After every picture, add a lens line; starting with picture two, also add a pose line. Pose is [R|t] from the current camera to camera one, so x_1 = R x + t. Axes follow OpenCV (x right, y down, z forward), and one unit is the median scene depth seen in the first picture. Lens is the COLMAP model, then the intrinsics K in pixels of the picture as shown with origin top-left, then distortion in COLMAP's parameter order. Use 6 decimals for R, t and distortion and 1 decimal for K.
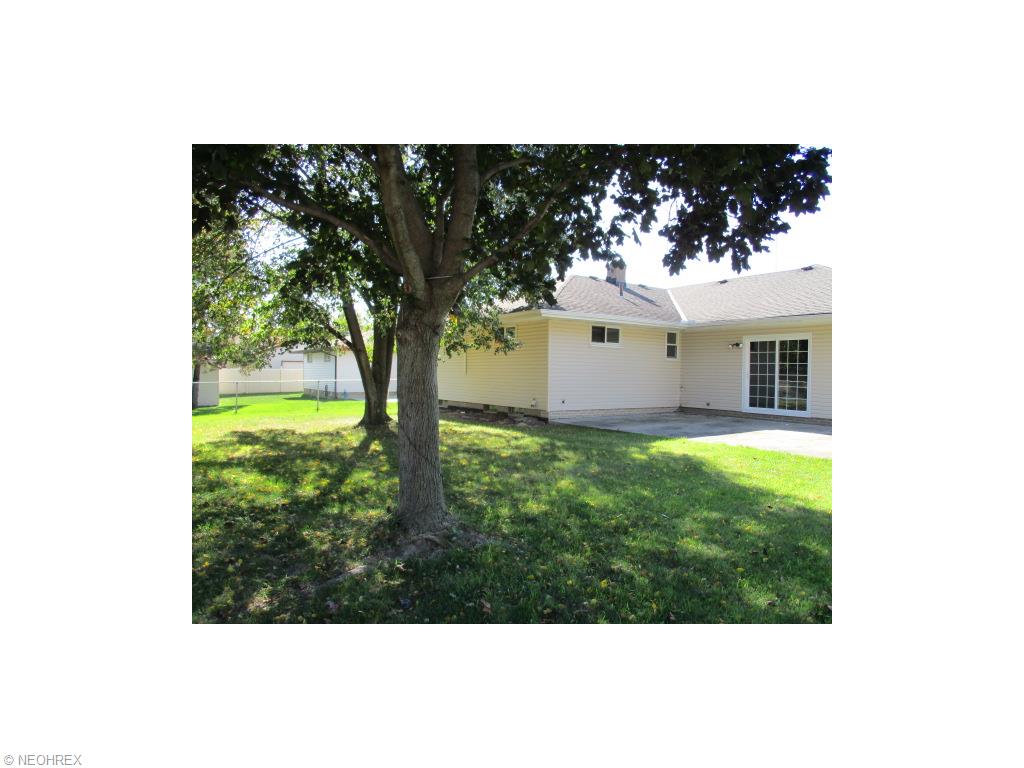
lens RADIAL K [[536.7, 0, 513.9], [0, 536.7, 380.6], [0, 0, 1]] dist [-0.000672, 0.000117]
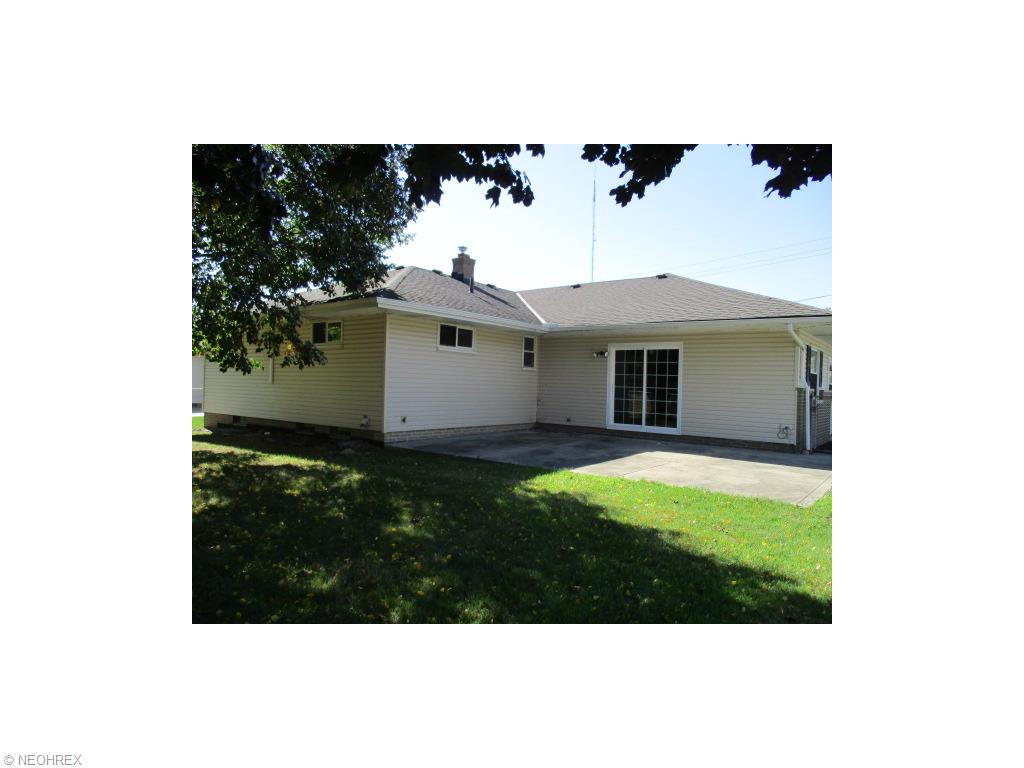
lens RADIAL K [[536.7, 0, 513.9], [0, 536.7, 380.6], [0, 0, 1]] dist [-0.000672, 0.000117]
pose [[0.950889, 0.011951, 0.309302, 0.001811], [-0.006973, 0.999828, -0.017195, -0.005348], [-0.309455, 0.014194, 0.950808, 0.200254]]
